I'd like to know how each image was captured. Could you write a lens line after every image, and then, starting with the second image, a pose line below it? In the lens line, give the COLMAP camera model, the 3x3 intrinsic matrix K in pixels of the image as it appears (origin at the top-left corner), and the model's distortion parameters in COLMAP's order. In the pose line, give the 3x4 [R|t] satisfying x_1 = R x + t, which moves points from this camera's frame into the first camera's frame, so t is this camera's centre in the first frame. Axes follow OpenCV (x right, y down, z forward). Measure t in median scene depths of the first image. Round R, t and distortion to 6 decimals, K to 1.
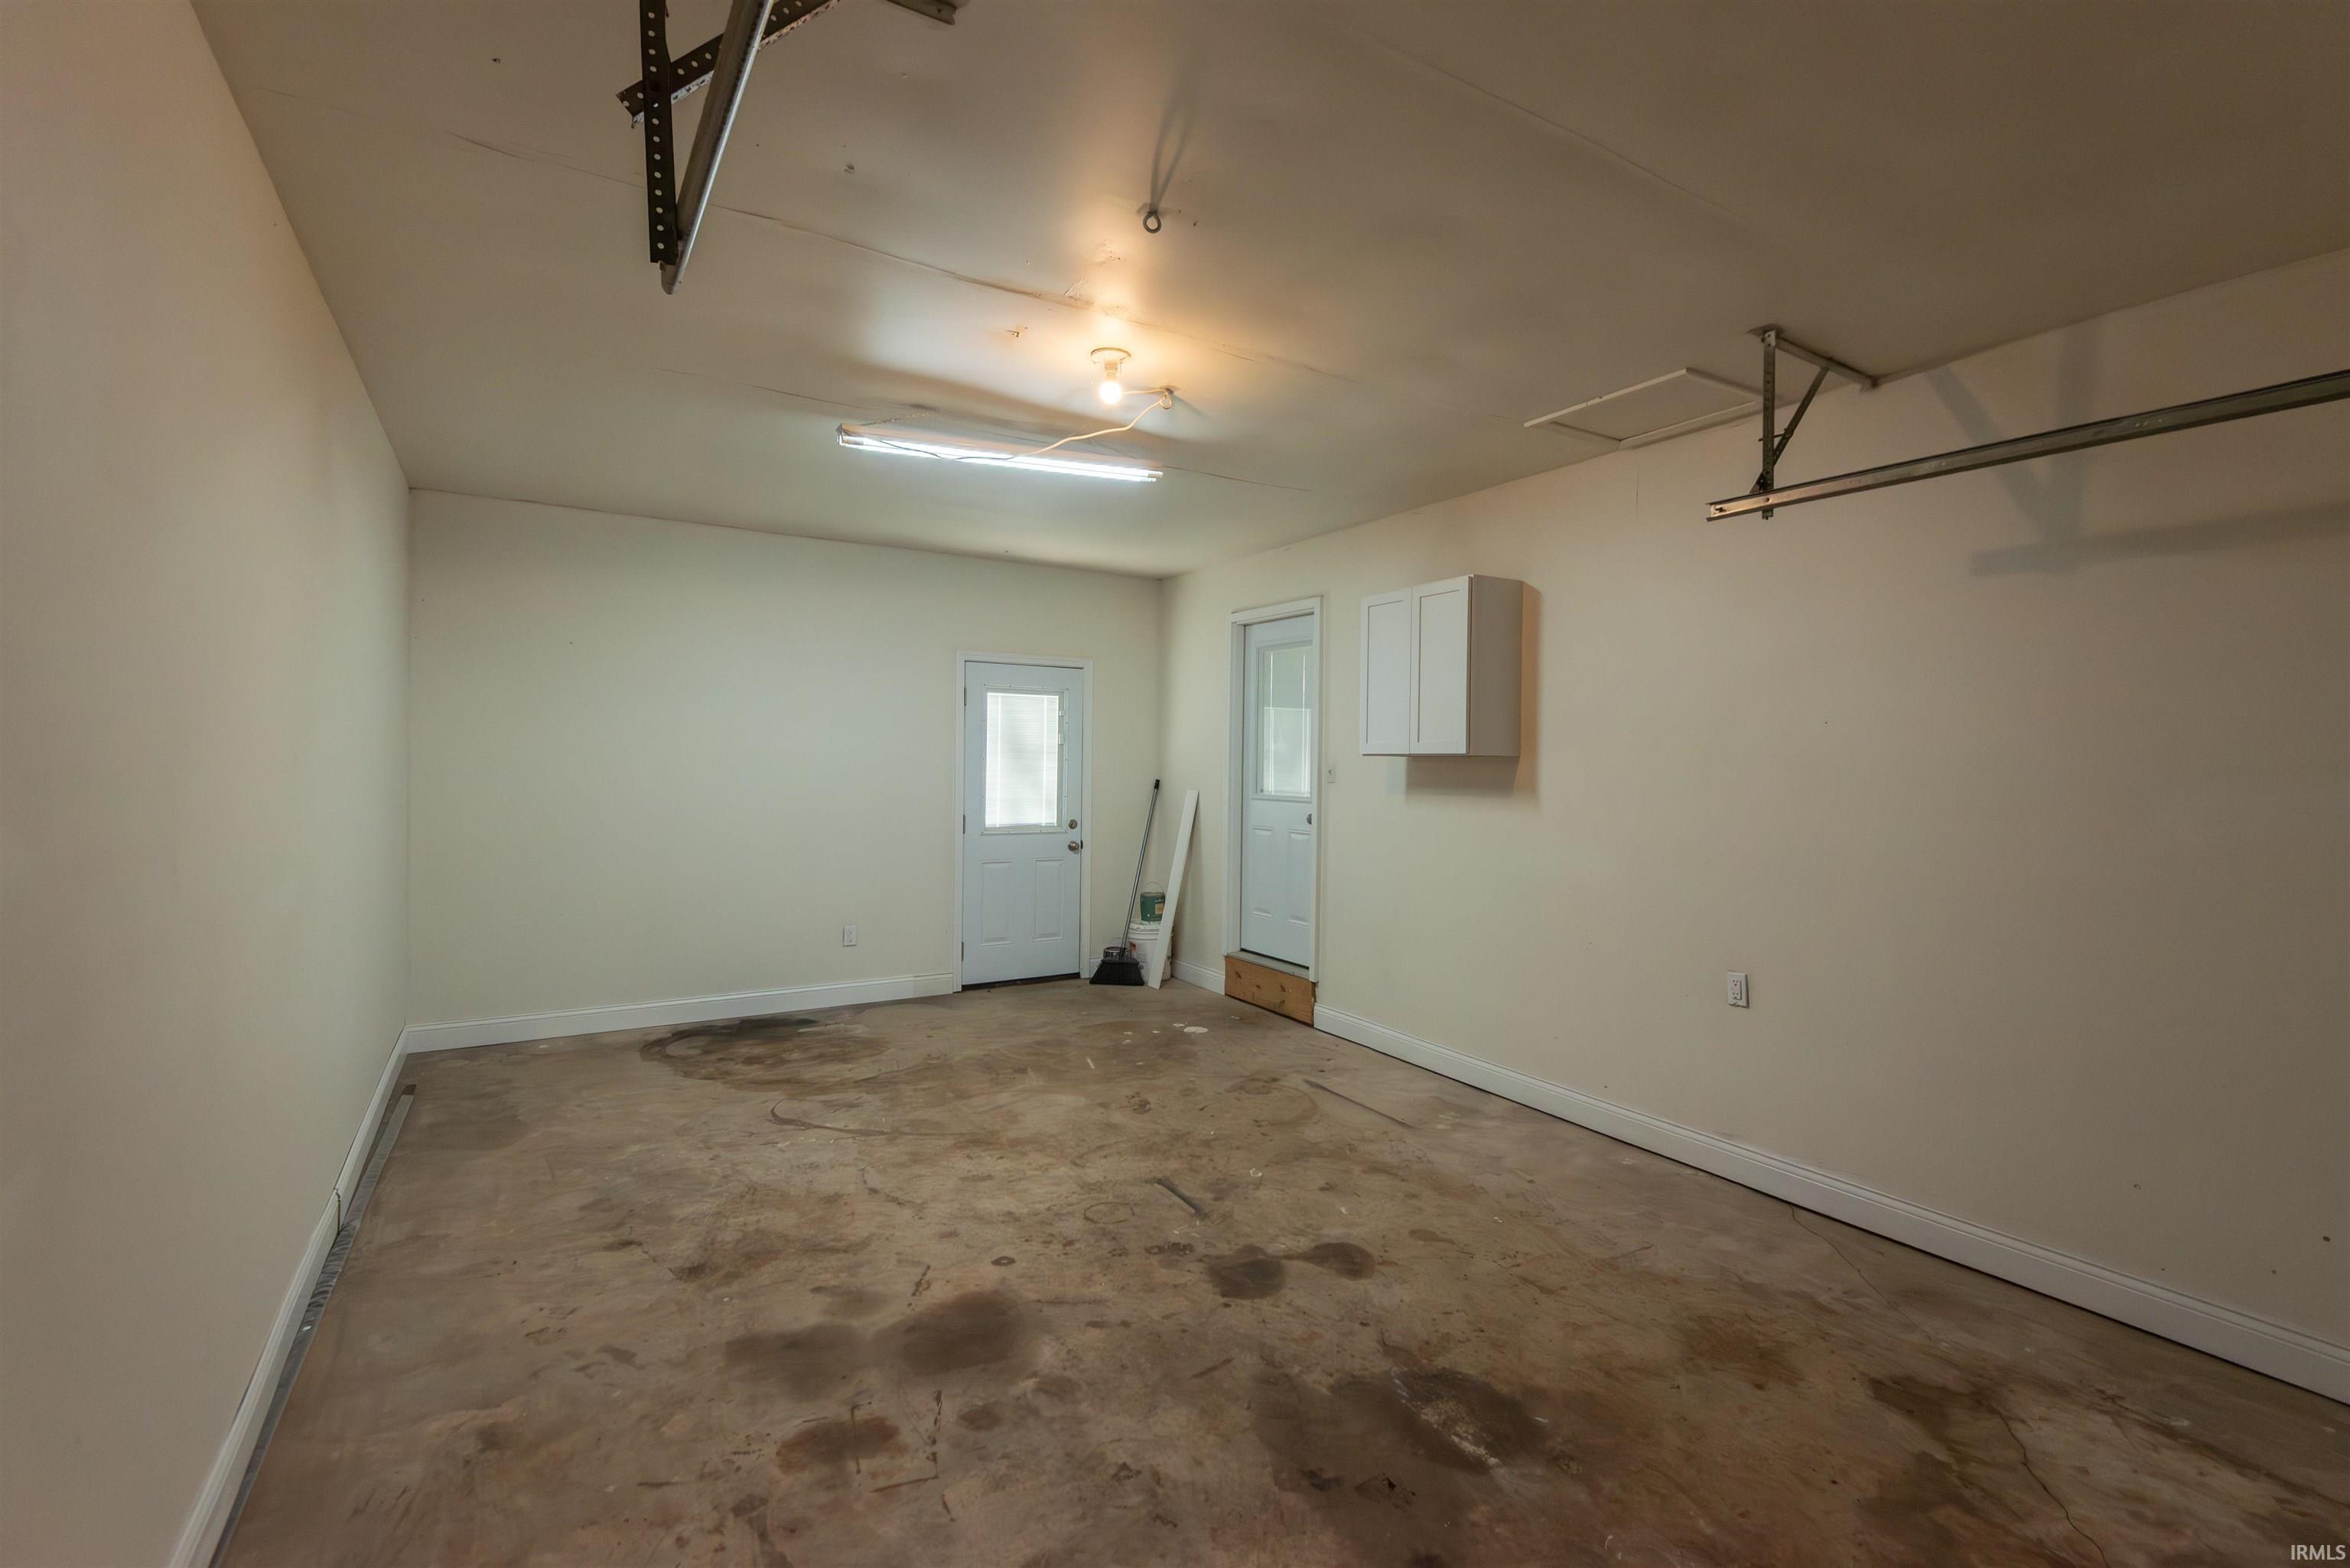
lens RADIAL K [[1059.2, 0, 1176.1], [0, 1059.2, 778.2], [0, 0, 1]] dist [-0.000620, -0.000103]
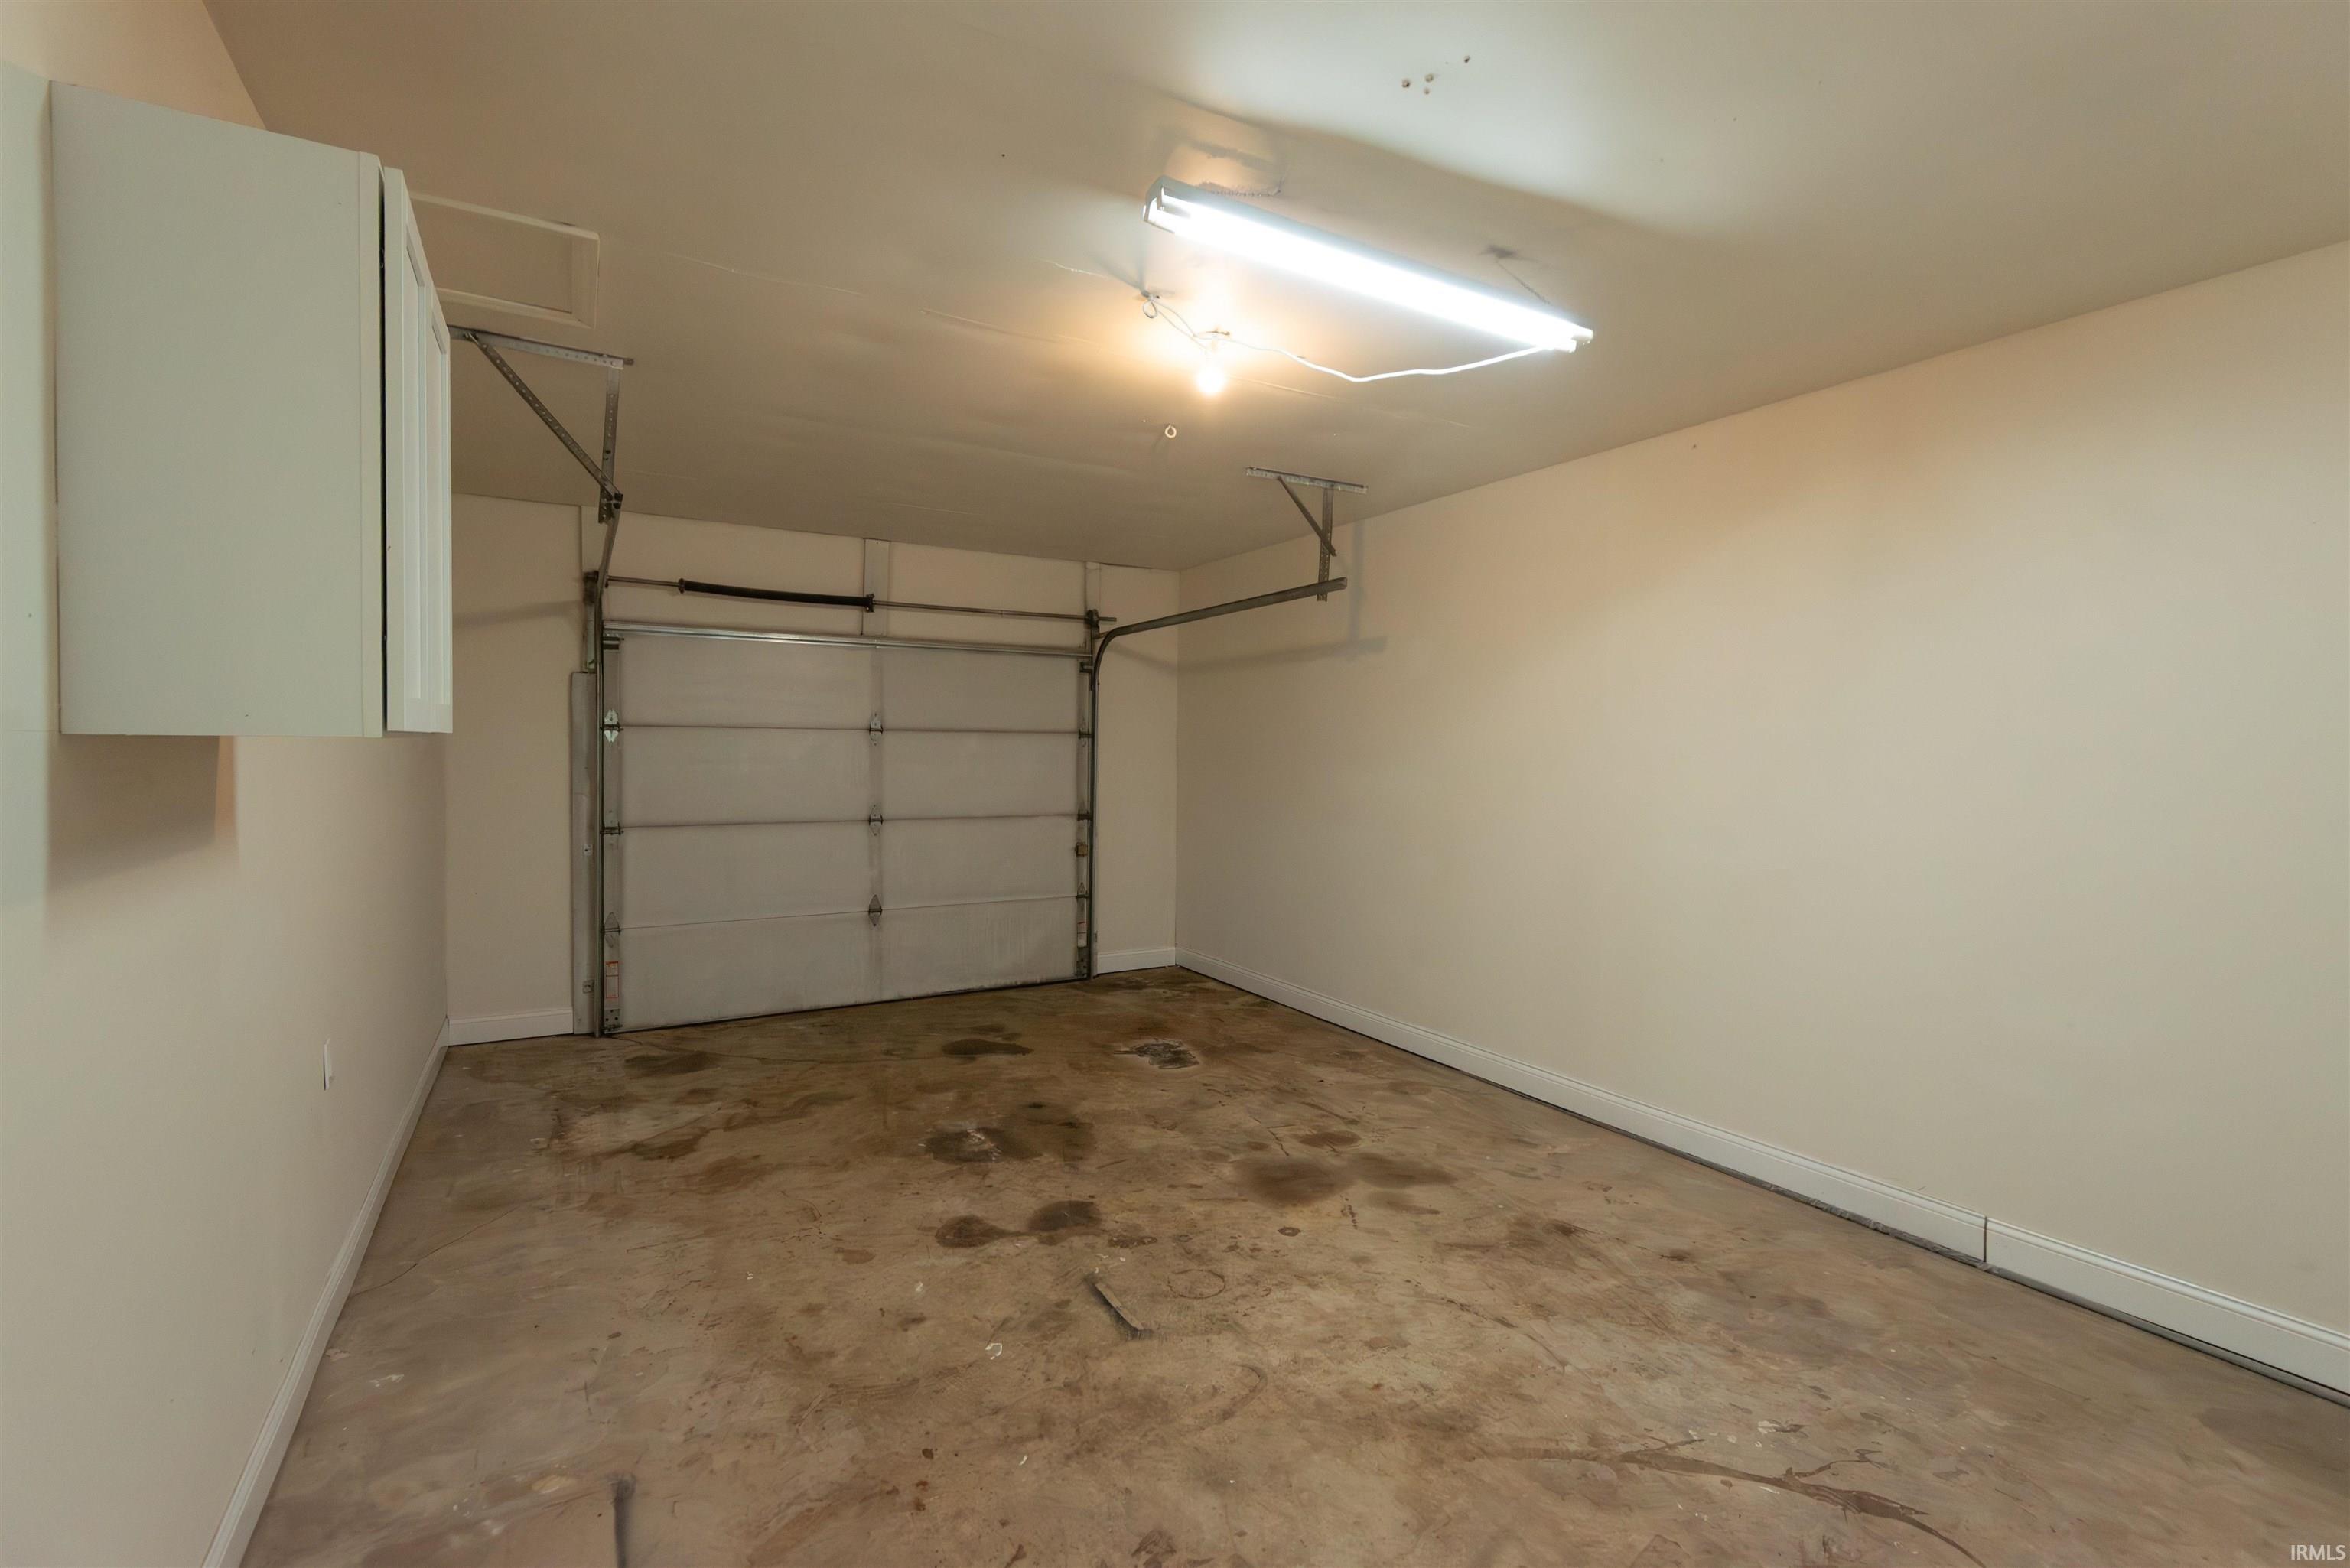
lens RADIAL K [[1059.2, 0, 1177.1], [0, 1059.2, 777.8], [0, 0, 1]] dist [-0.000620, -0.000103]
pose [[-0.999474, -0.023289, 0.022563, -0.061743], [-0.022240, 0.998709, 0.045664, -0.043741], [-0.023598, 0.045138, -0.998702, 1.992828]]
